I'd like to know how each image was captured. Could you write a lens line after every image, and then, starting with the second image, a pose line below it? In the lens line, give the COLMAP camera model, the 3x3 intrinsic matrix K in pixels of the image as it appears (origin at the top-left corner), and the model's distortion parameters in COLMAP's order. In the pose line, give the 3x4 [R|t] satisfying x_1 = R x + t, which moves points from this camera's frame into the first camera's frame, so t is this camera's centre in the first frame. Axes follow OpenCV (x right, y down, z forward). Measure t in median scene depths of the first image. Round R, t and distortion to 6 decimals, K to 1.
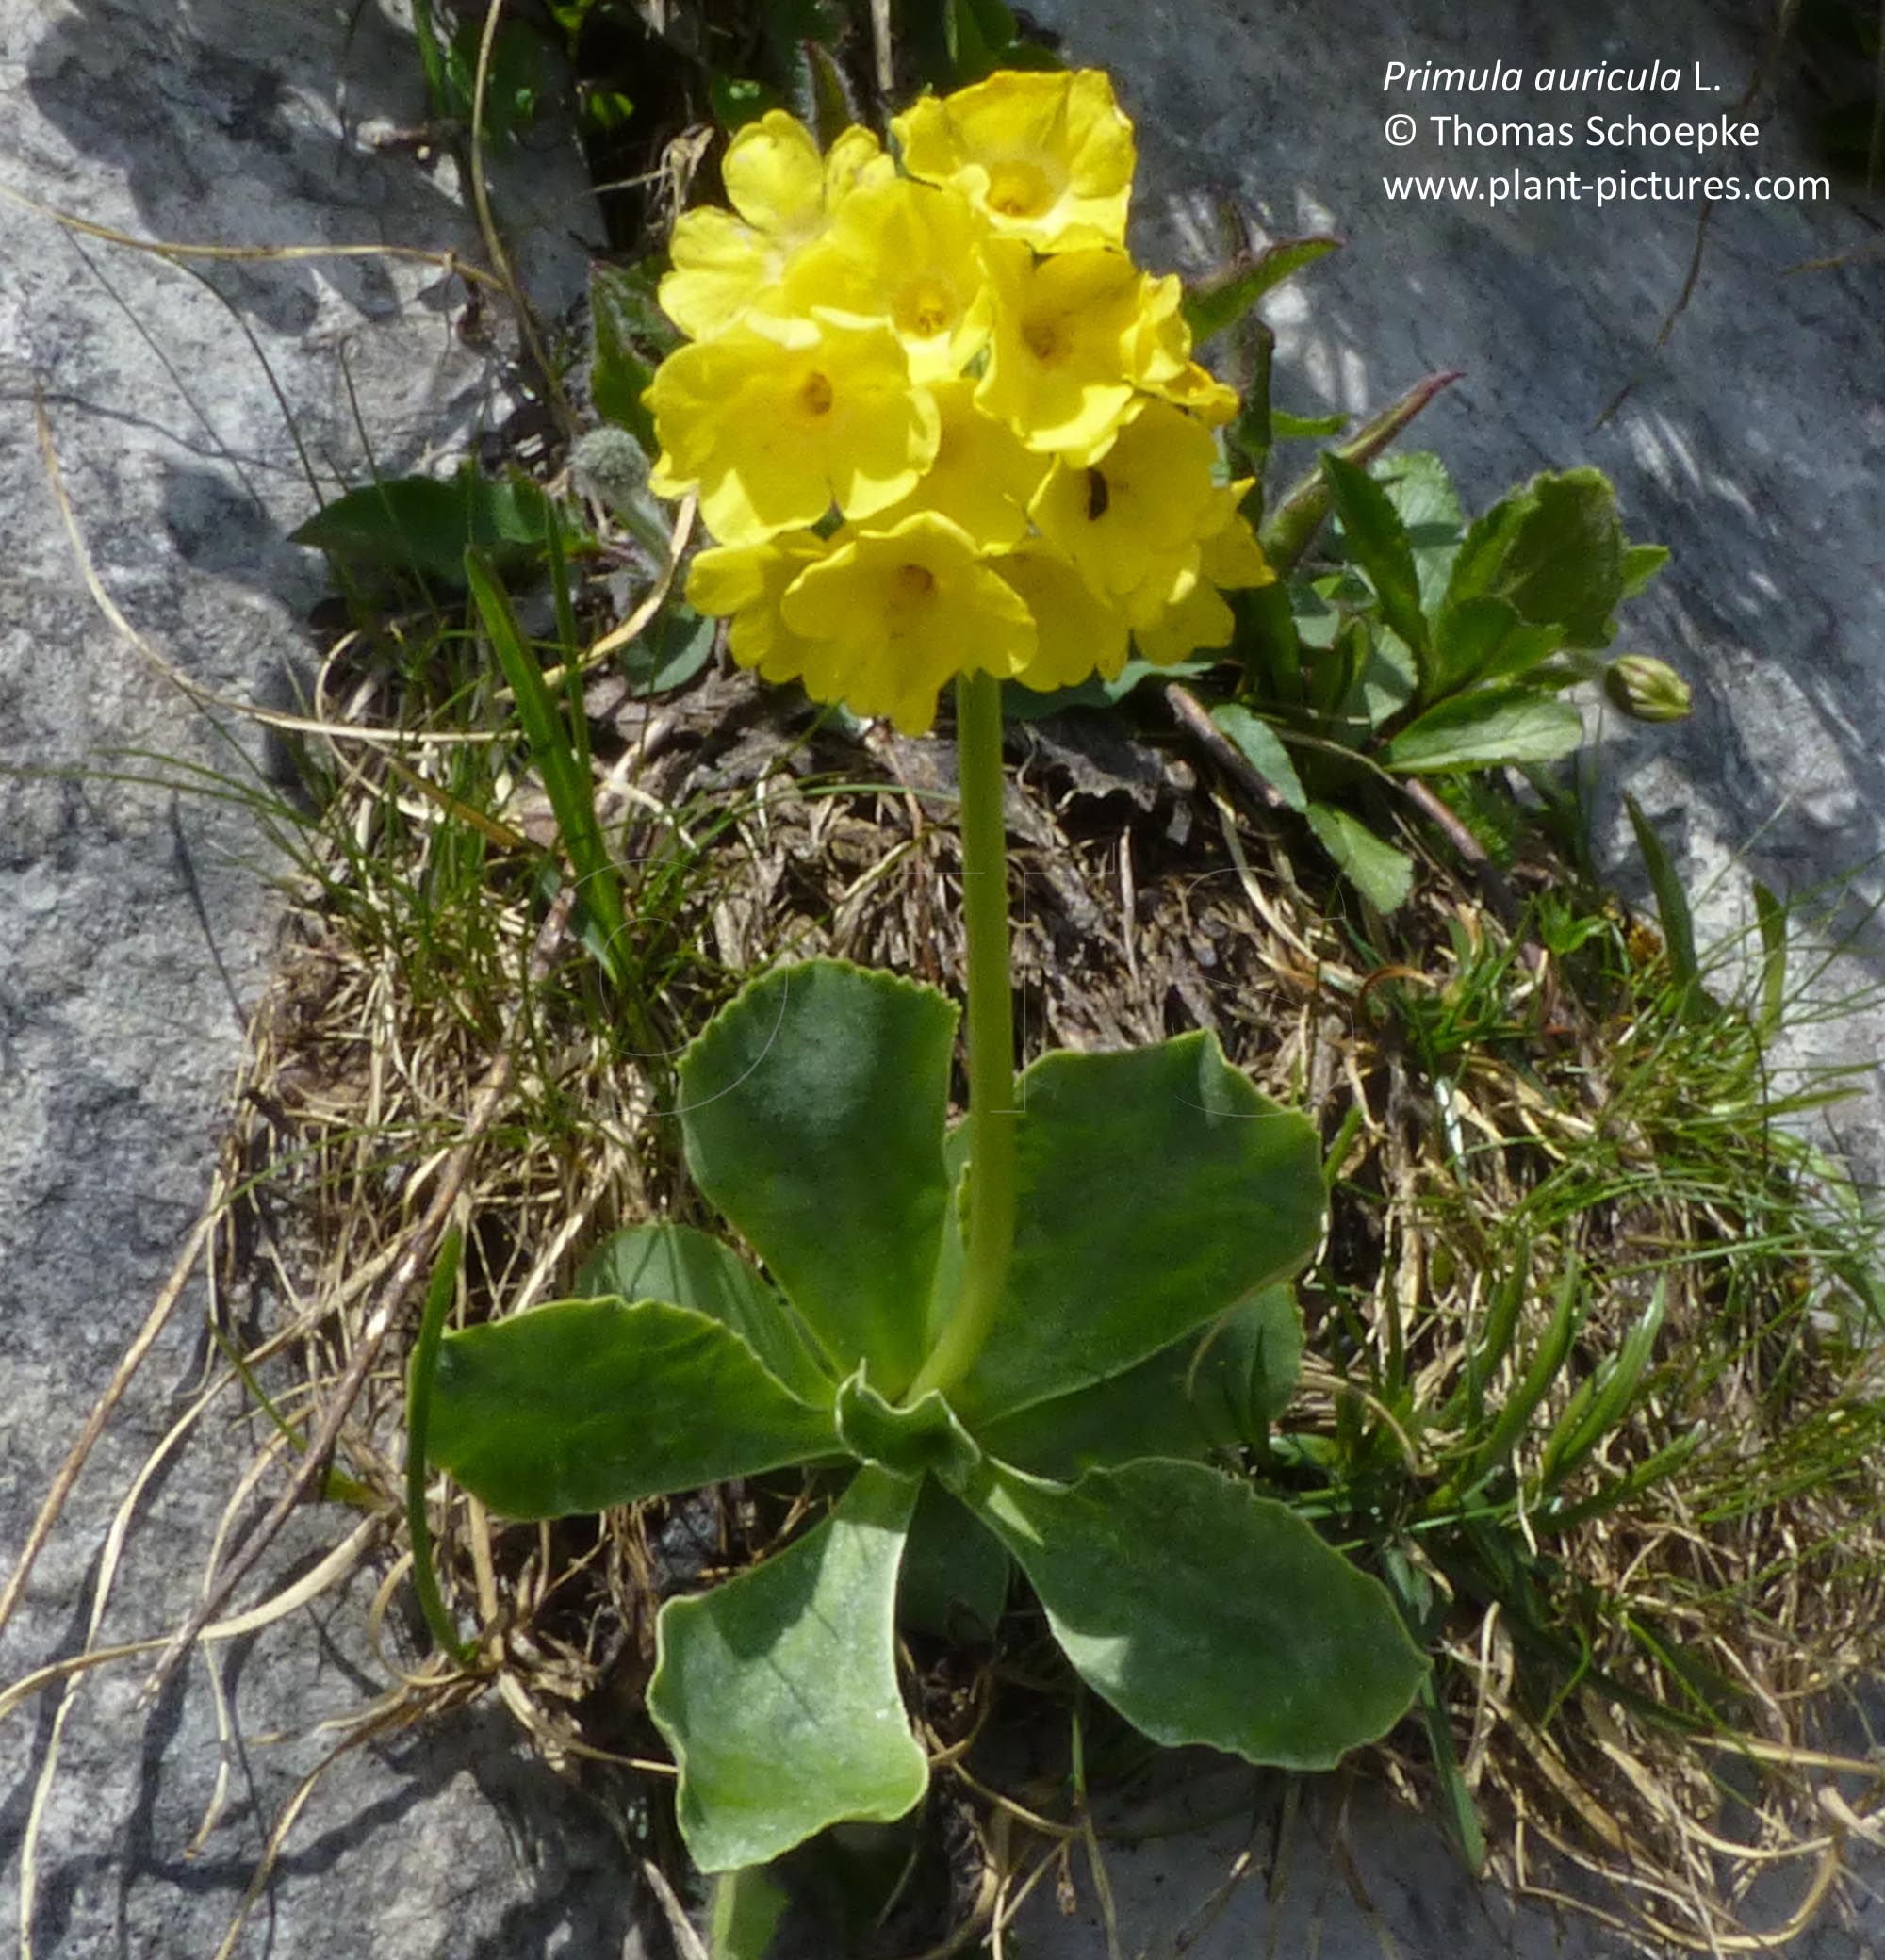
lens RADIAL K [[4545.5, 0, 942.5], [0, 4545.5, 980.0], [0, 0, 1]] dist [-0.008900, 0.021318]
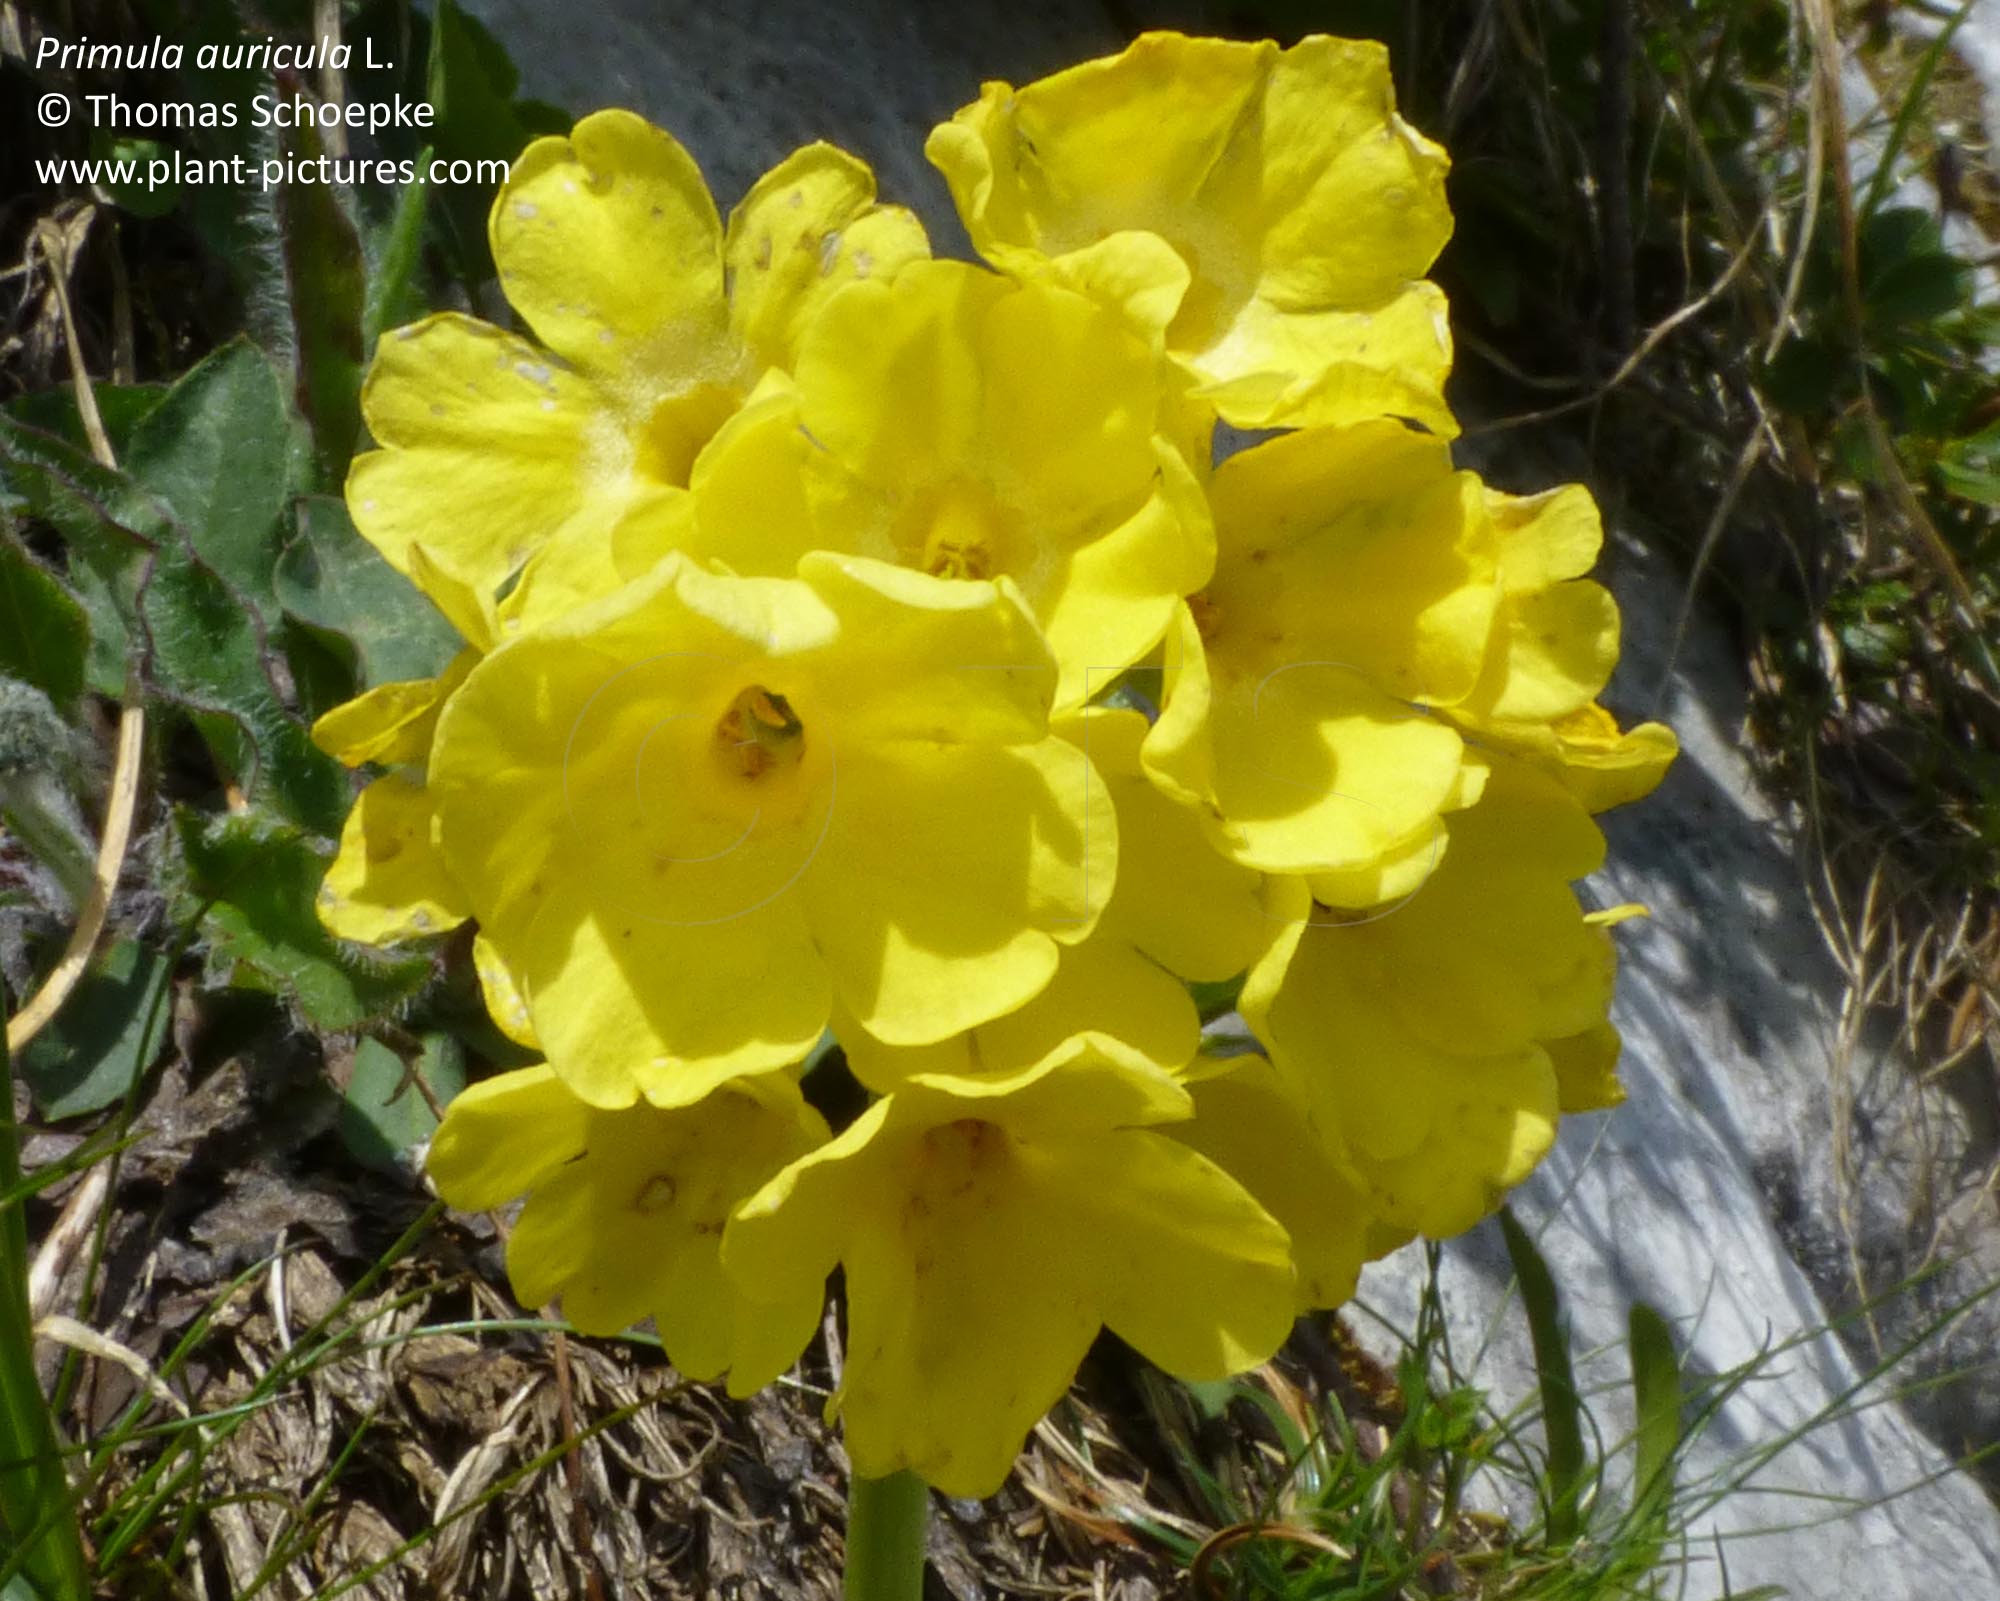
lens RADIAL K [[4179.4, 0, 998.4], [0, 4179.4, 840.0], [0, 0, 1]] dist [-0.052826, -0.134845]
pose [[0.973952, -0.007378, 0.226636, -0.075163], [0.018413, 0.998743, -0.046615, -0.077064], [-0.226007, 0.049574, 0.972863, 0.463546]]
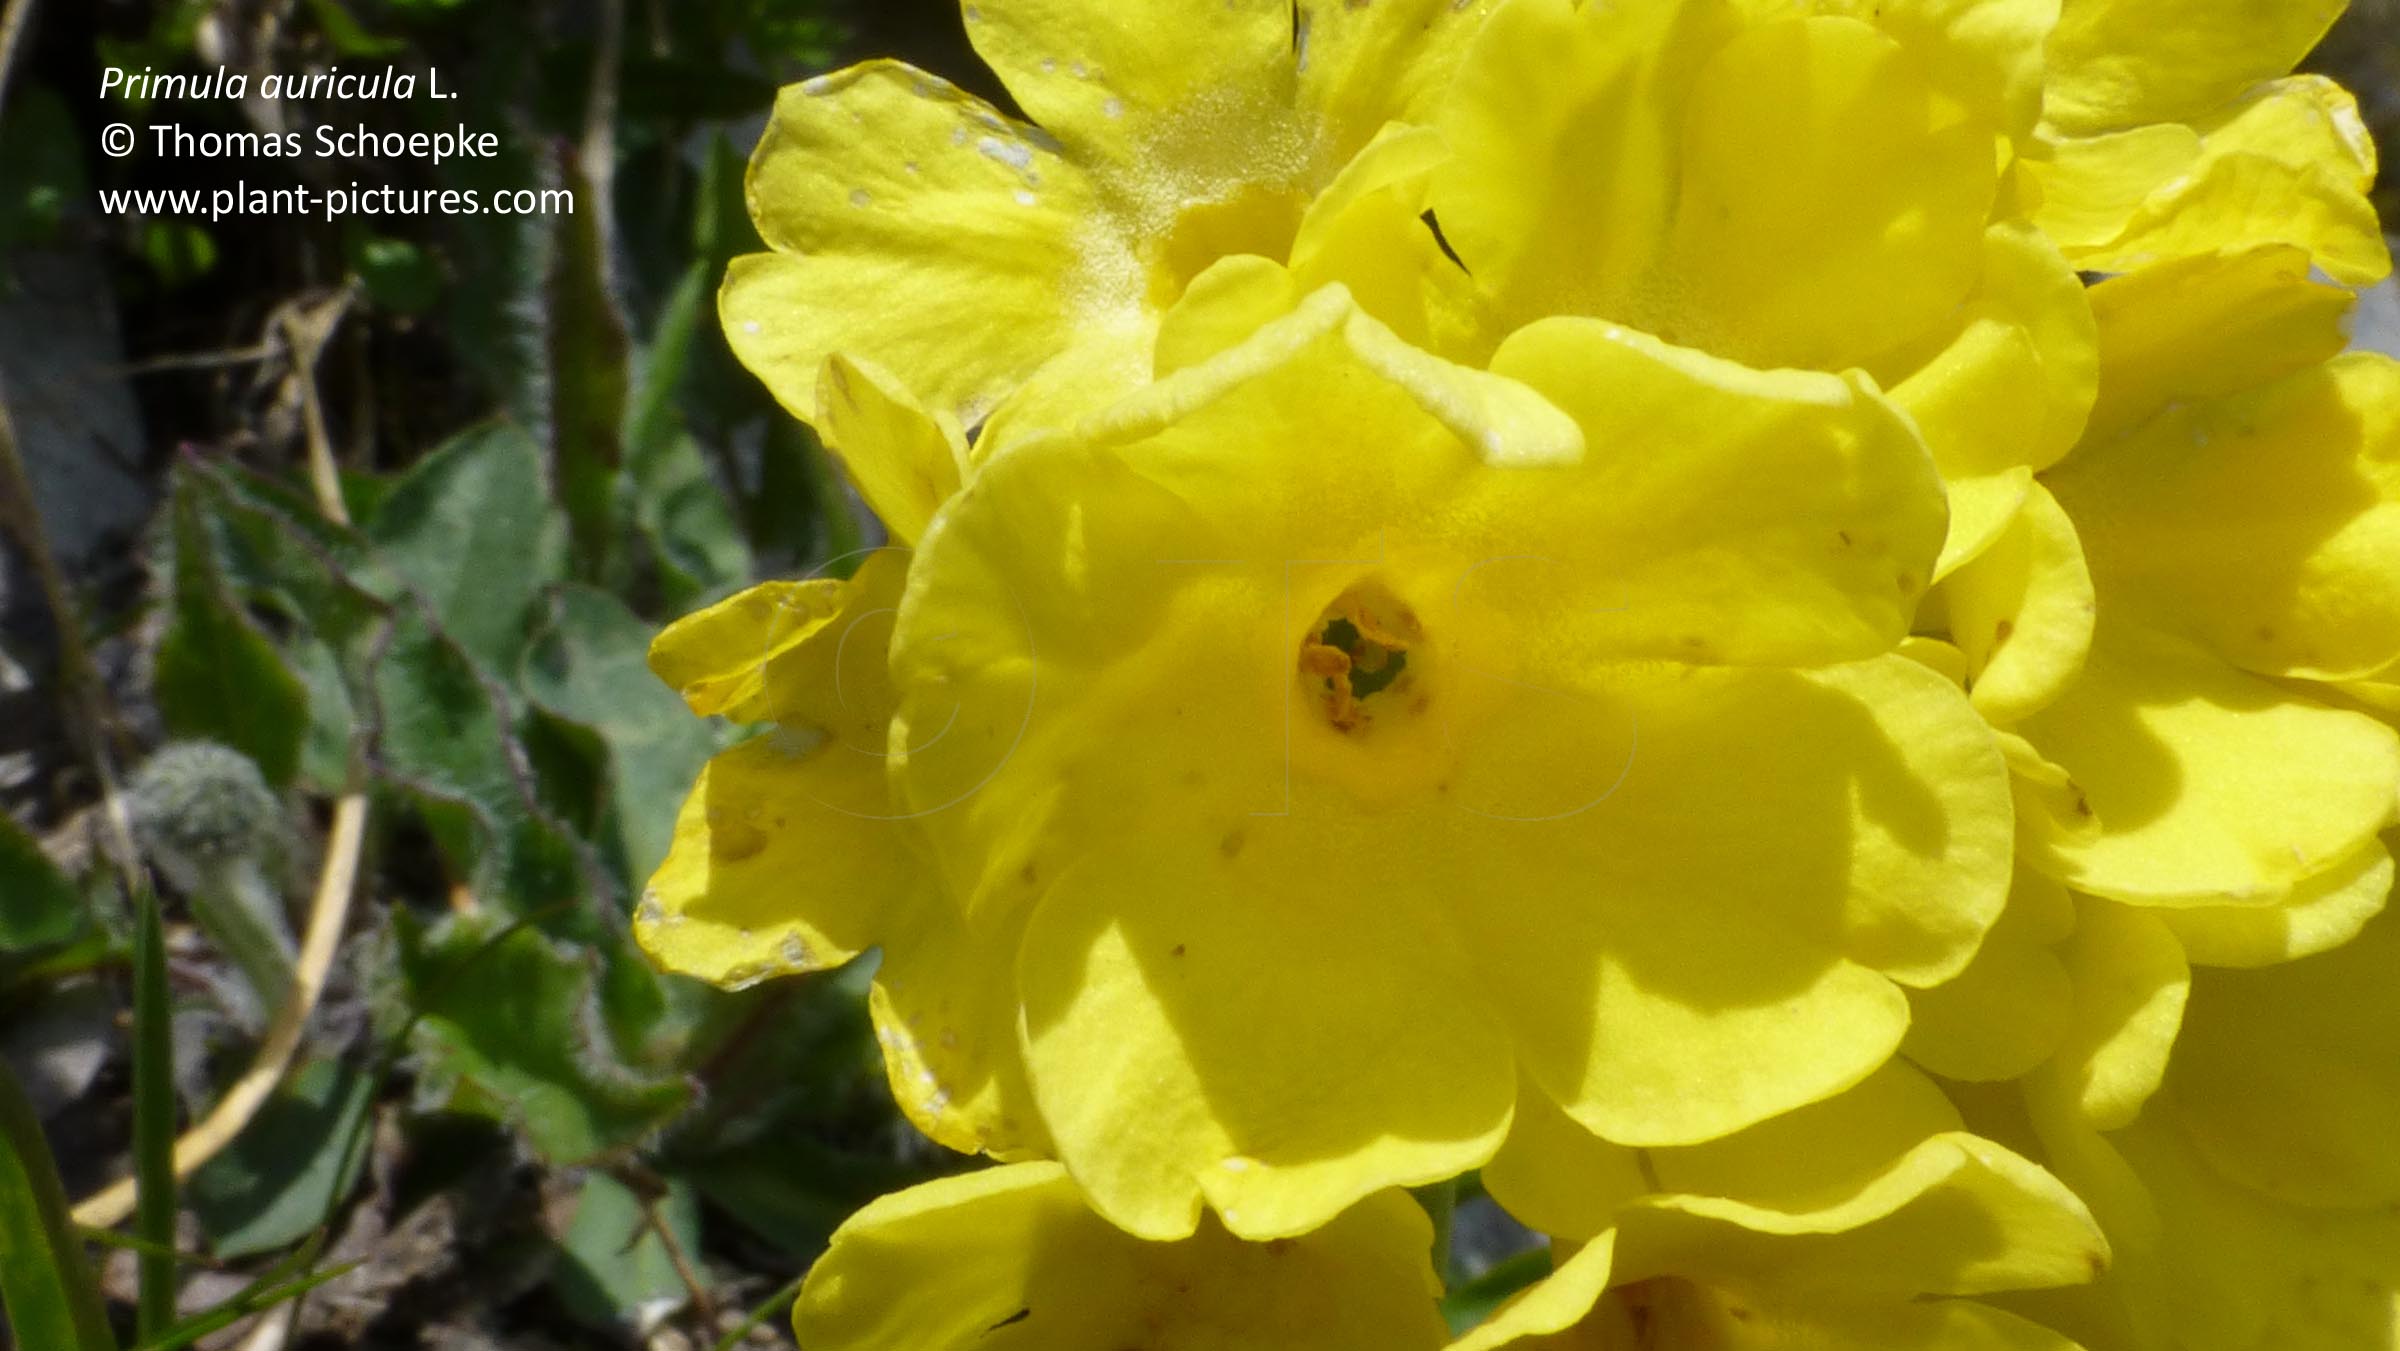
lens RADIAL K [[3511.3, 0, 1404.5], [0, 3511.3, 563.2], [0, 0, 1]] dist [-0.002188, 0.001537]
pose [[0.949595, 0.068039, 0.306005, -0.071971], [-0.010614, 0.982580, -0.185537, -0.073030], [-0.313298, 0.172937, 0.933776, 0.613379]]
